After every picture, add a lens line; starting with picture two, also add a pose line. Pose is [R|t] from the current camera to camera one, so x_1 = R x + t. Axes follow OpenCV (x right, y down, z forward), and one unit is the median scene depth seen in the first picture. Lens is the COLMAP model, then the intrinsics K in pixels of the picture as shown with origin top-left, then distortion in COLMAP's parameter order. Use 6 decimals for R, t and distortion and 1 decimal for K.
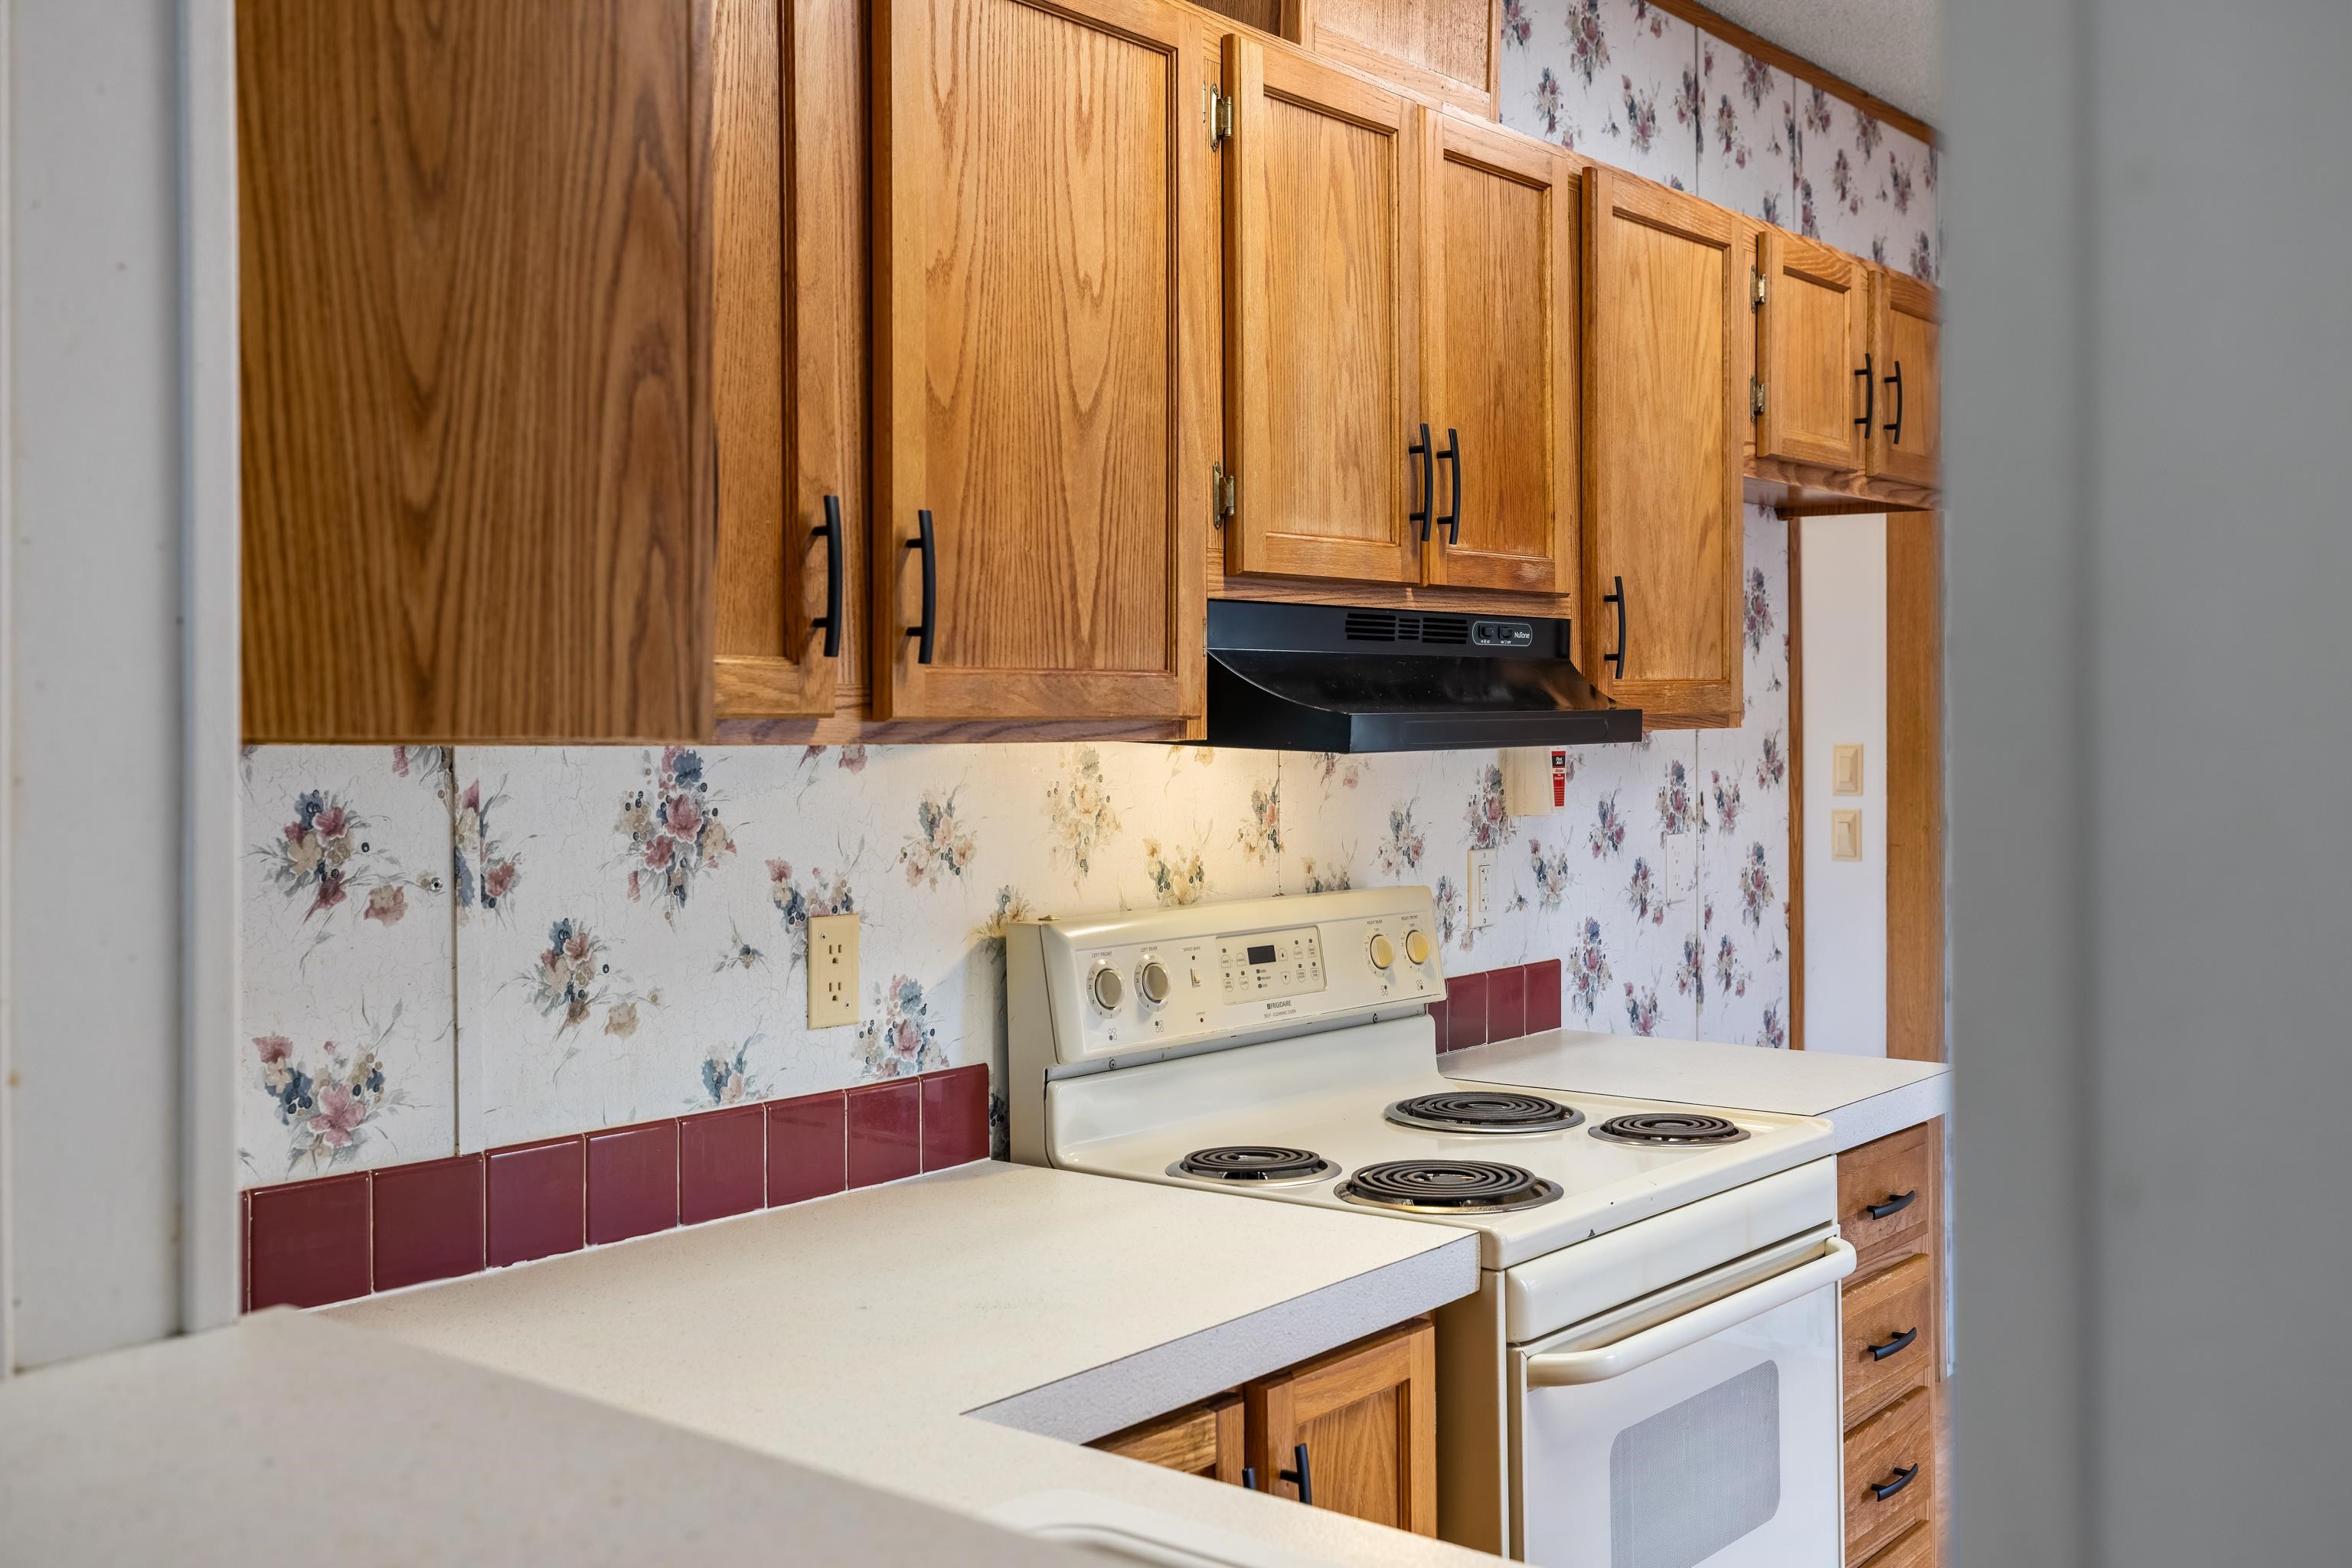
lens RADIAL K [[2279.6, 0, 1129.6], [0, 2279.6, 745.2], [0, 0, 1]] dist [0.001346, 0.000000]
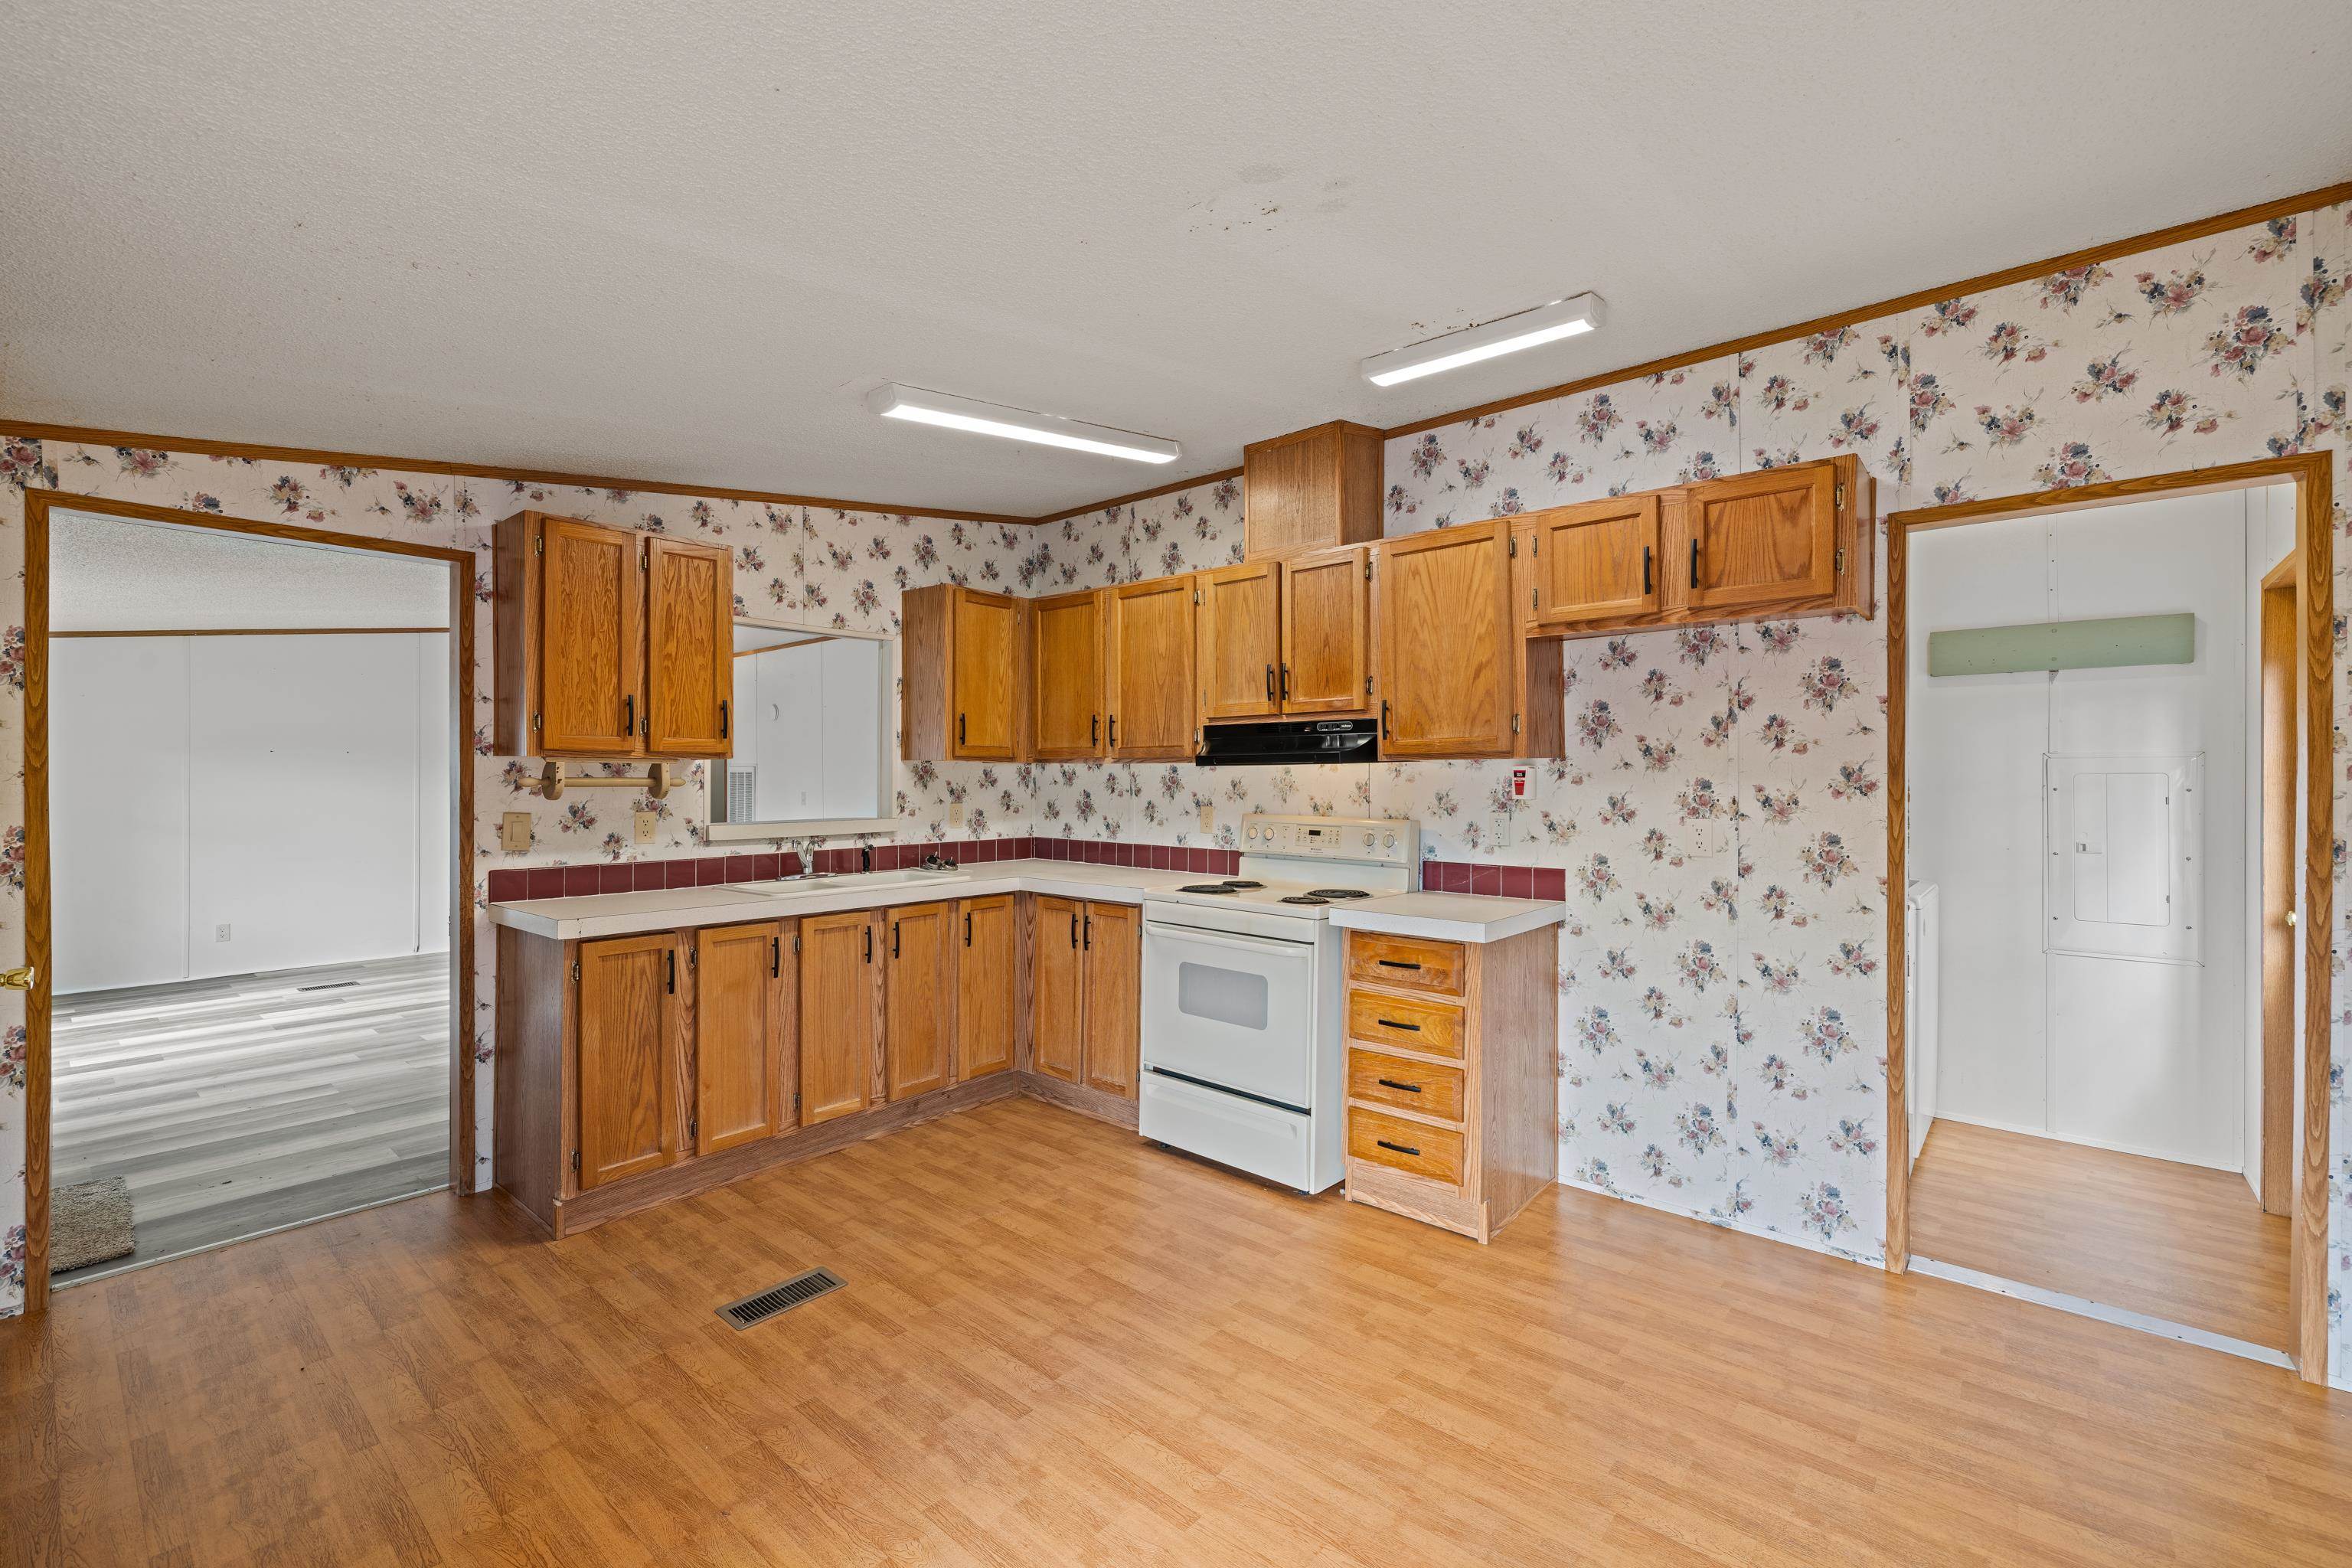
lens RADIAL K [[999.4, 0, 1162.7], [0, 999.4, 772.6], [0, 0, 1]] dist [-0.002719, 0.001065]
pose [[-0.033497, 0.001716, -0.999437, 1.766827], [-0.013308, 0.999909, 0.002163, 0.011485], [0.999350, 0.013373, -0.033471, 1.034009]]
